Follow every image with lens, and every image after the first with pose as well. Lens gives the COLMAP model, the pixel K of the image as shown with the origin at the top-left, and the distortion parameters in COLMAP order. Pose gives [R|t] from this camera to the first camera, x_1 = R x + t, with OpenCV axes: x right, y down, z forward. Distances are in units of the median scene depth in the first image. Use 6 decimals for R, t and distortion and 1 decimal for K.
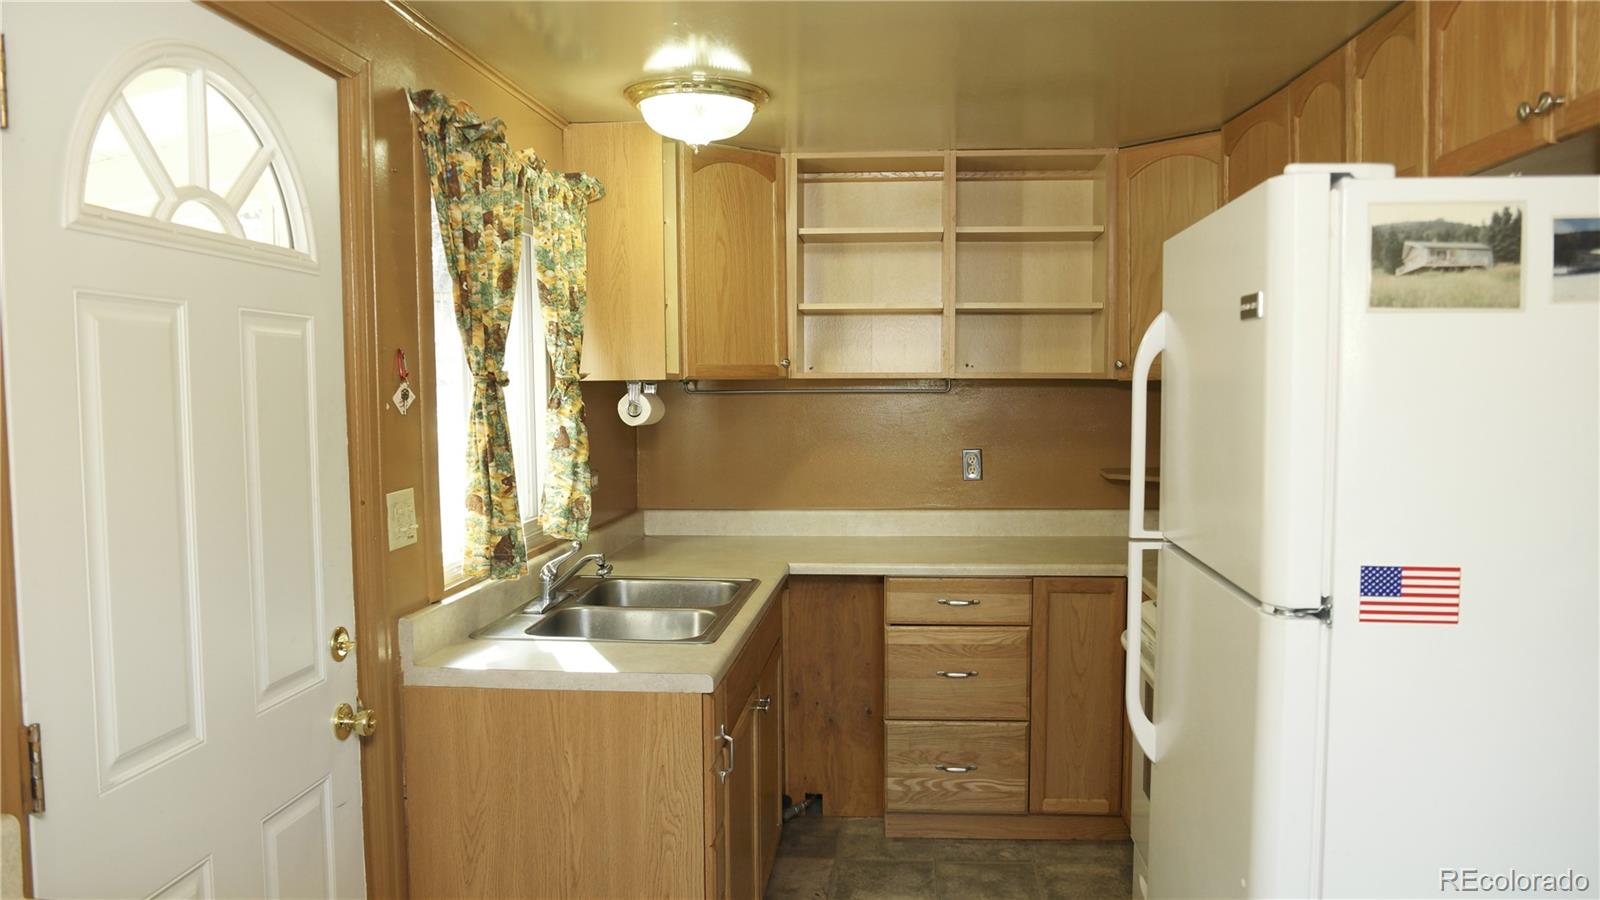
lens RADIAL K [[1122.5, 0, 800.4], [0, 1122.5, 449.7], [0, 0, 1]] dist [-0.054838, 0.008890]
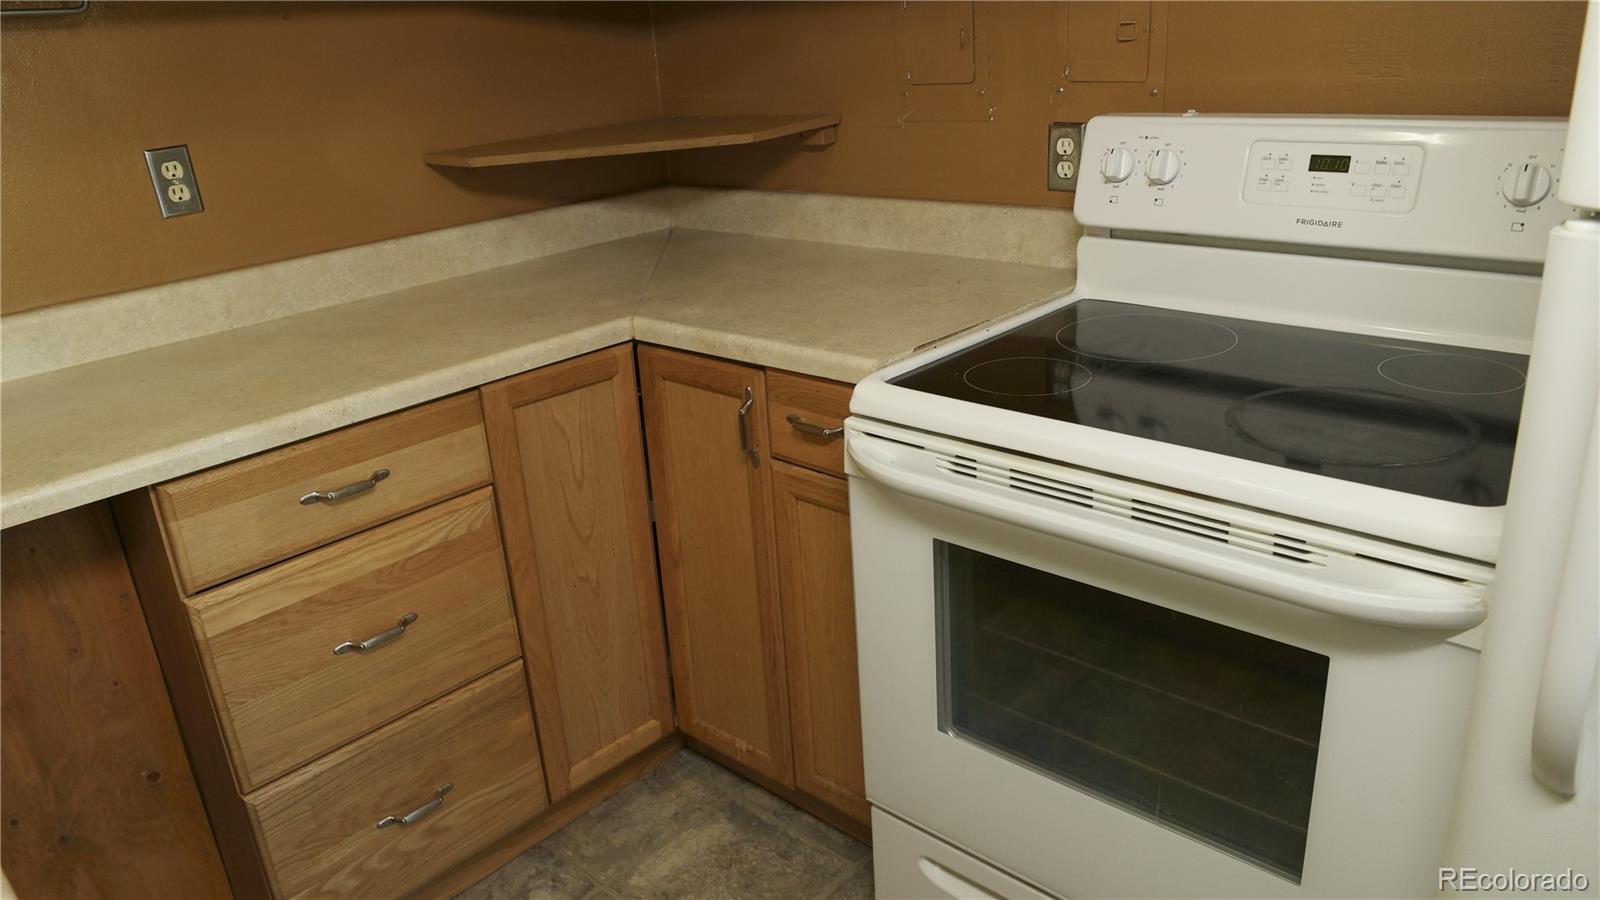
lens RADIAL K [[1122.5, 0, 805.3], [0, 1122.5, 454.9], [0, 0, 1]] dist [-0.054838, 0.008890]
pose [[0.605424, -0.311892, 0.732247, -0.064805], [0.107223, 0.943595, 0.313261, 0.006776], [-0.788648, -0.111142, 0.604717, 0.591696]]
